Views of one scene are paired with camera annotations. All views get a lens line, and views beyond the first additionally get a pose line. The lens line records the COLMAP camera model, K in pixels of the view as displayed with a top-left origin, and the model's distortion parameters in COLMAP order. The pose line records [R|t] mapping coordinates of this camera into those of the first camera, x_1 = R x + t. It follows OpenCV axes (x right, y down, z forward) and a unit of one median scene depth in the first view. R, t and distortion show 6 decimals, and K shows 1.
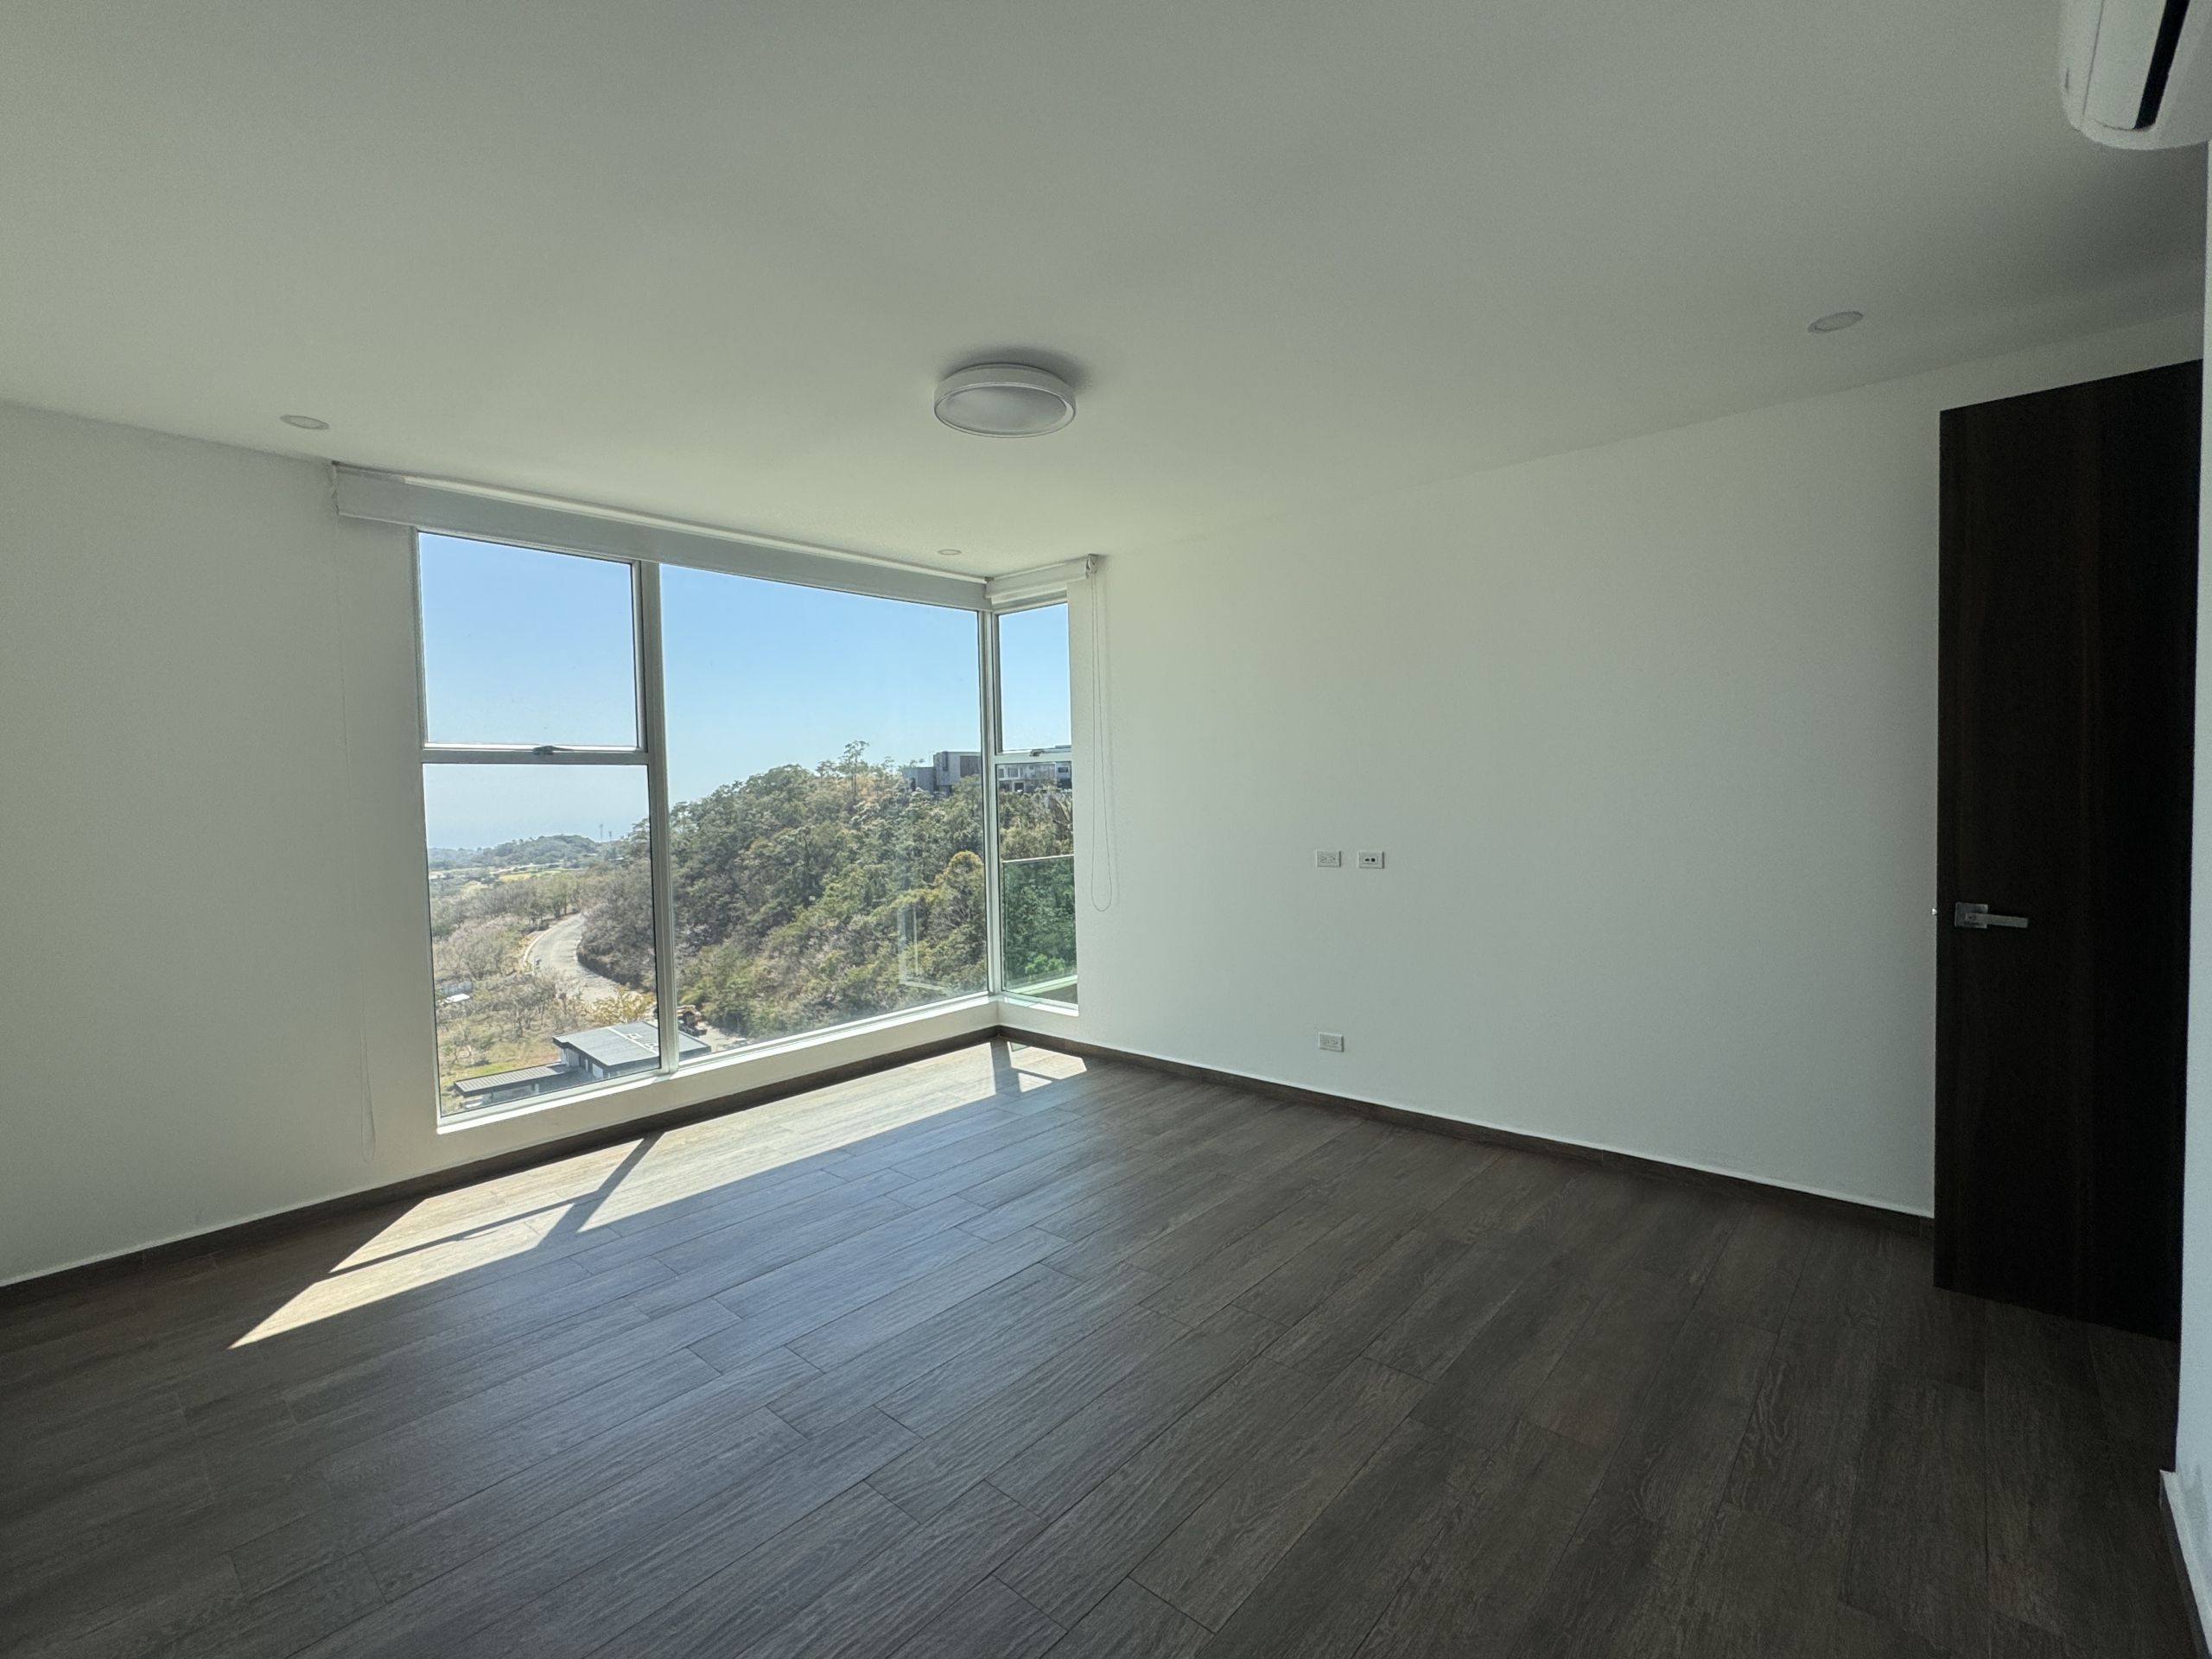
lens RADIAL K [[993.0, 0, 1112.1], [0, 993.0, 836.6], [0, 0, 1]] dist [-0.003774, 0.000146]
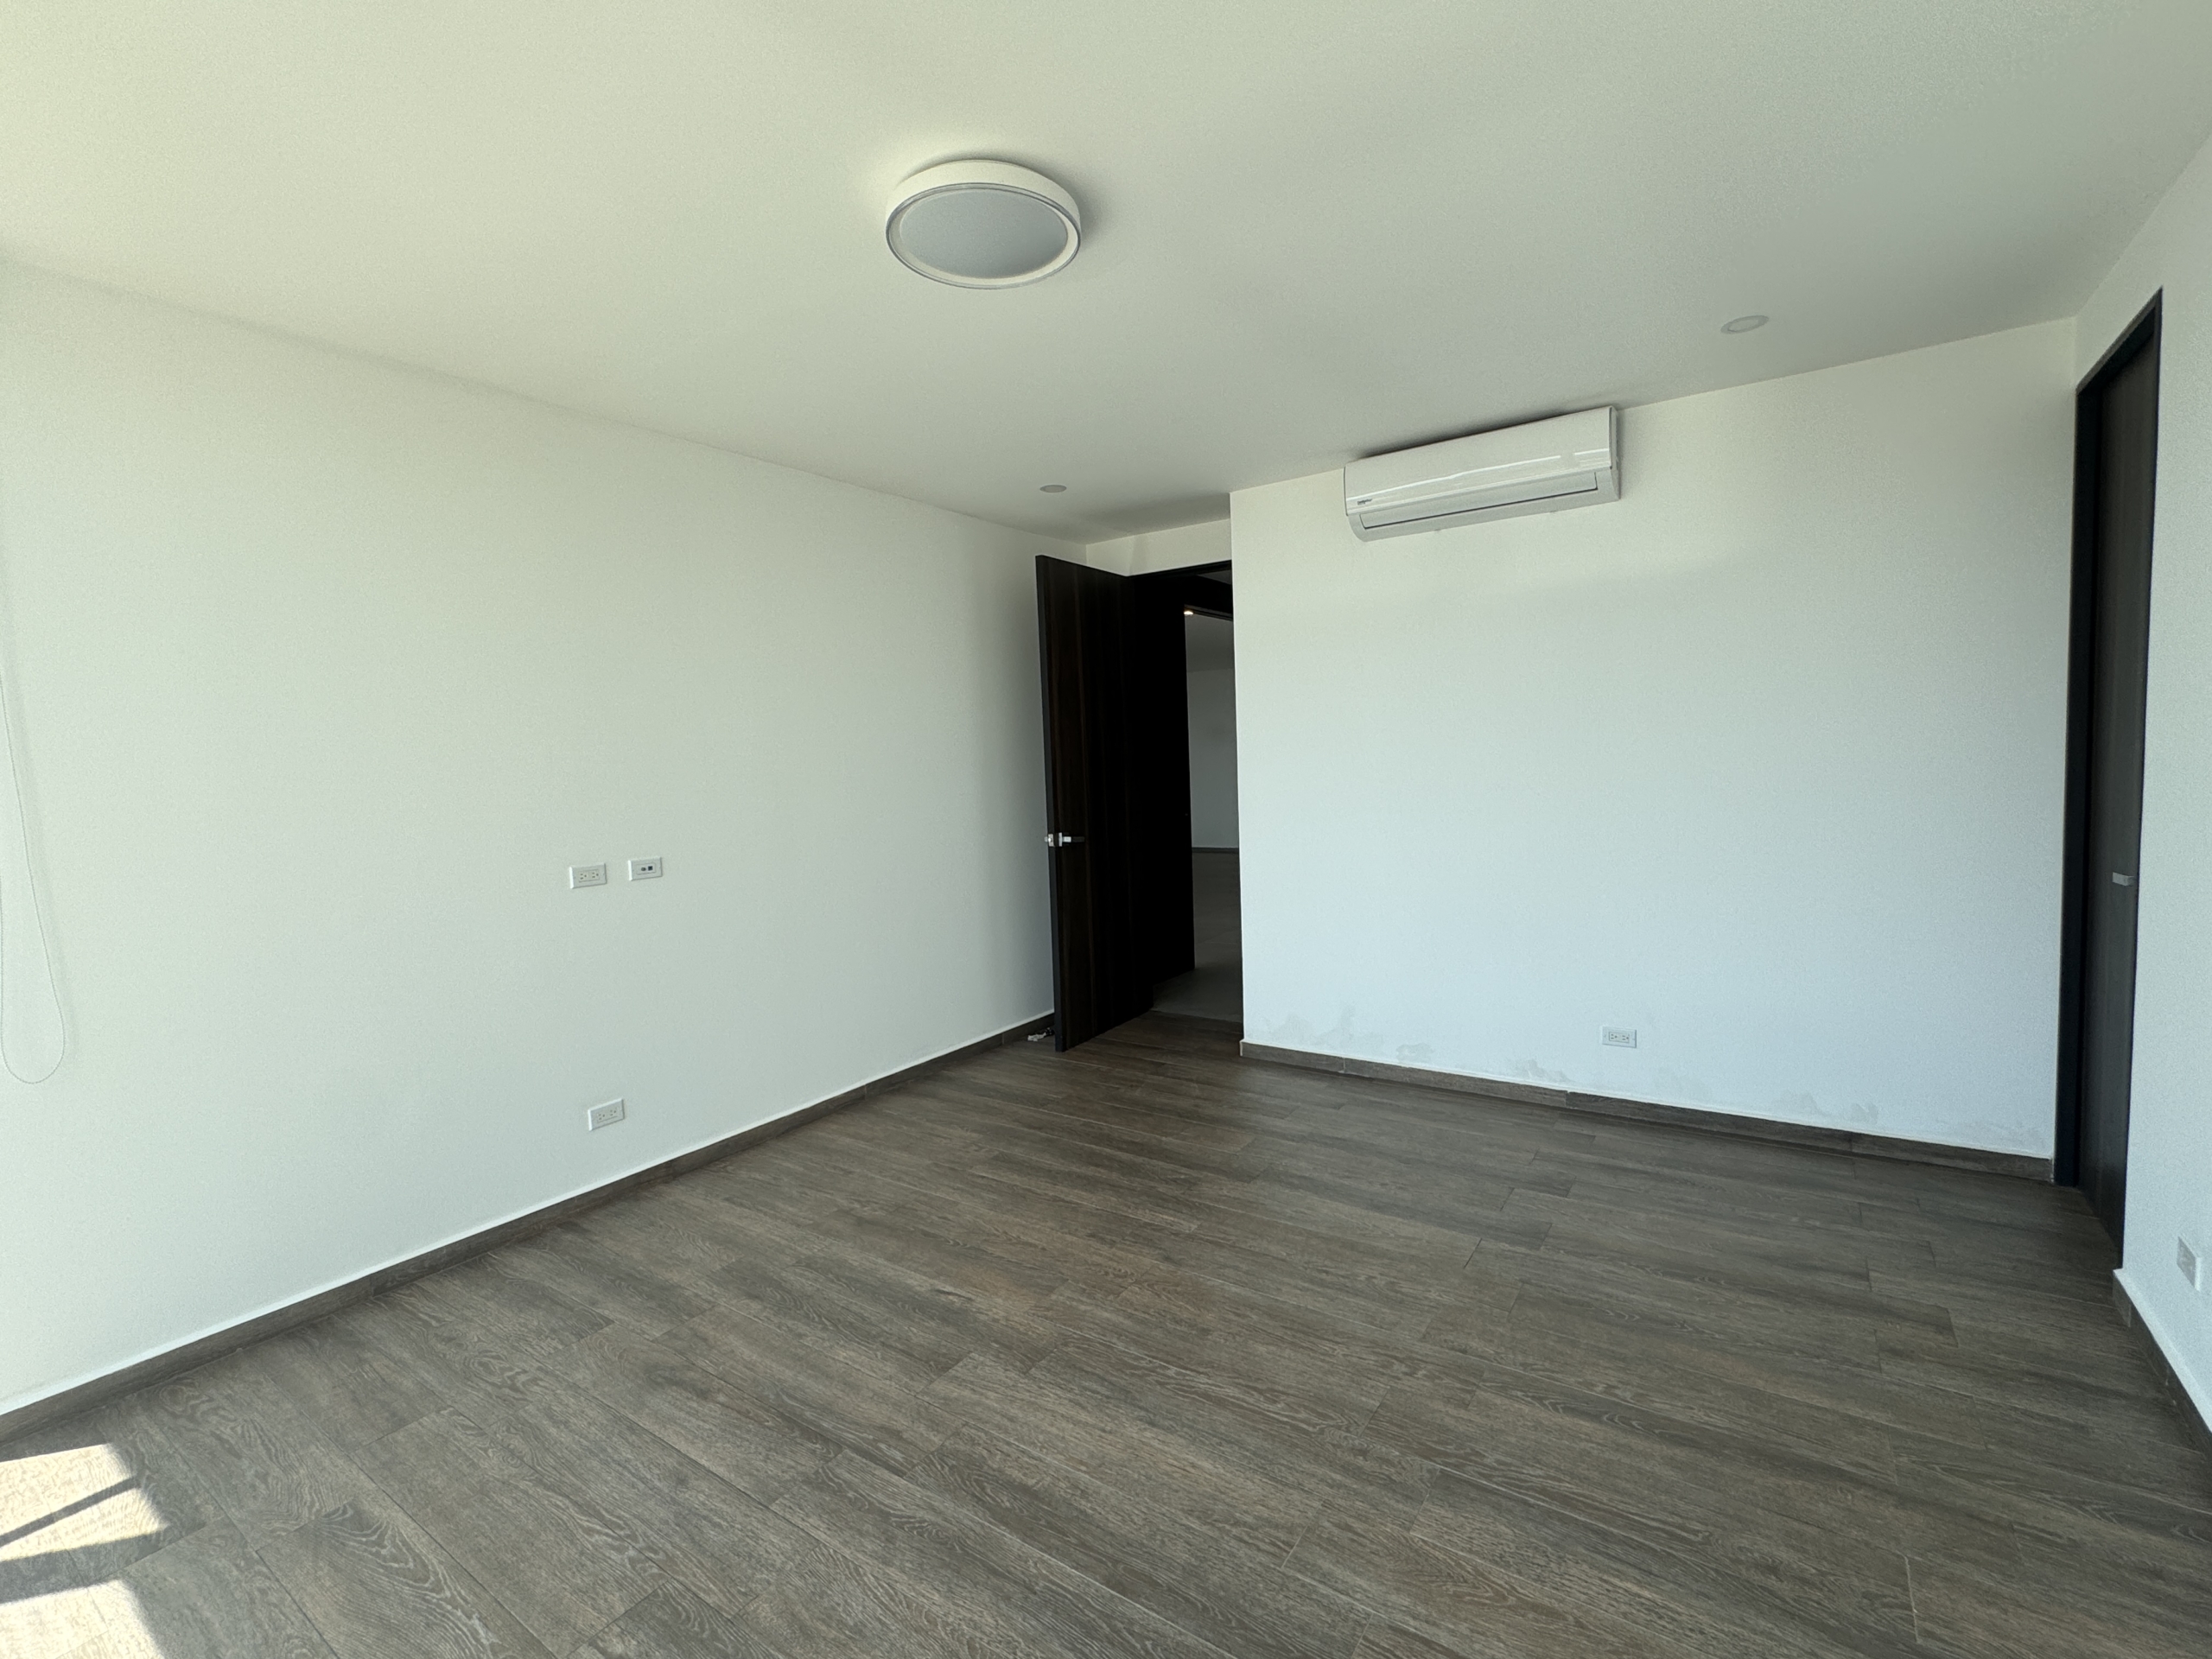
lens RADIAL K [[993.0, 0, 1110.7], [0, 993.0, 824.5], [0, 0, 1]] dist [-0.003774, 0.000146]
pose [[-0.112266, -0.041213, 0.992823, -0.628801], [0.093596, 0.994259, 0.051856, -0.020438], [-0.989260, 0.098746, -0.107764, 0.740220]]
